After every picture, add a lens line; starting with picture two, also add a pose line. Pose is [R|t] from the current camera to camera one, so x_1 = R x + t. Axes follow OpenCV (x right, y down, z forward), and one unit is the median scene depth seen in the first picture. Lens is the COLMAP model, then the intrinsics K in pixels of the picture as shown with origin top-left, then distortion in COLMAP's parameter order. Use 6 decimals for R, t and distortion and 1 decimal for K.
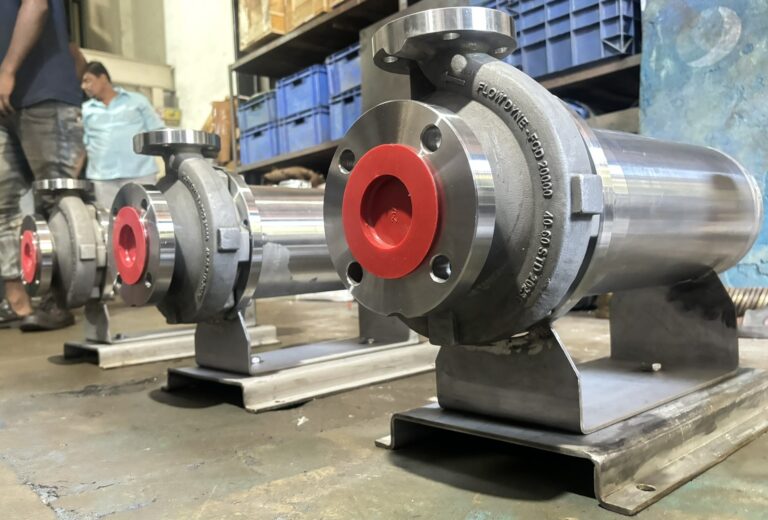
lens RADIAL K [[624.3, 0, 347.2], [0, 624.3, 261.7], [0, 0, 1]] dist [0.049544, -0.000203]
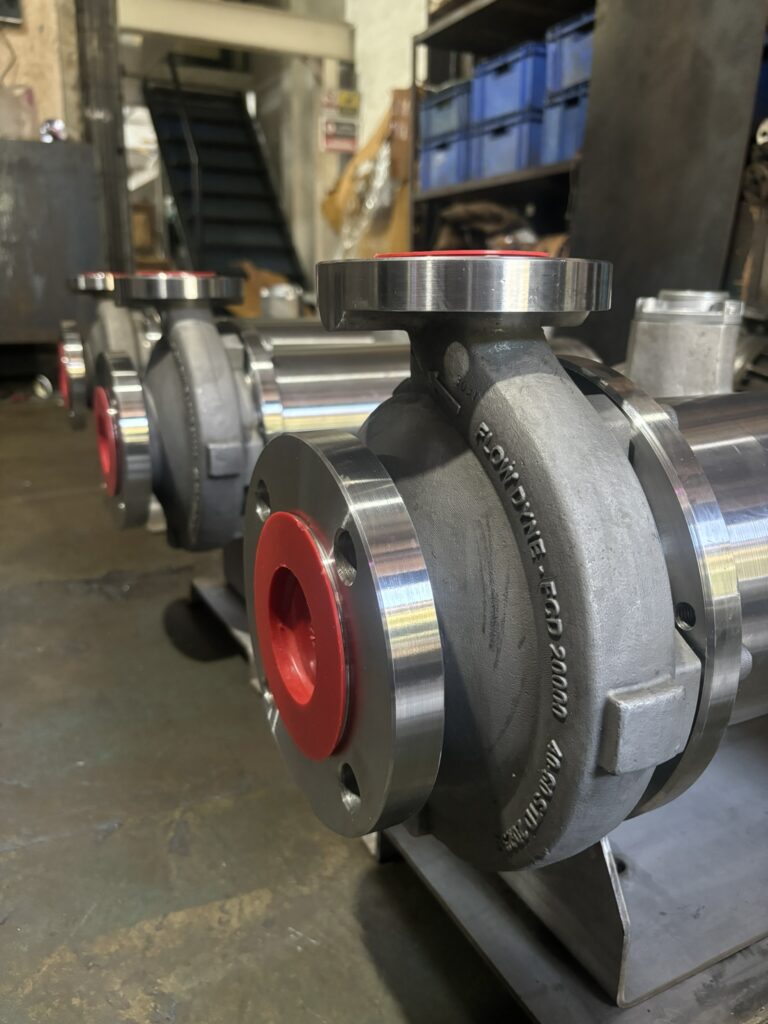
lens RADIAL K [[781.3, 0, 384.0], [0, 781.3, 512.0], [0, 0, 1]] dist [0.005760, -0.003271]
pose [[0.970615, 0.122870, -0.206903, 0.152968], [-0.064144, 0.960814, 0.269669, -0.212639], [0.231930, -0.248473, 0.940462, 0.228286]]
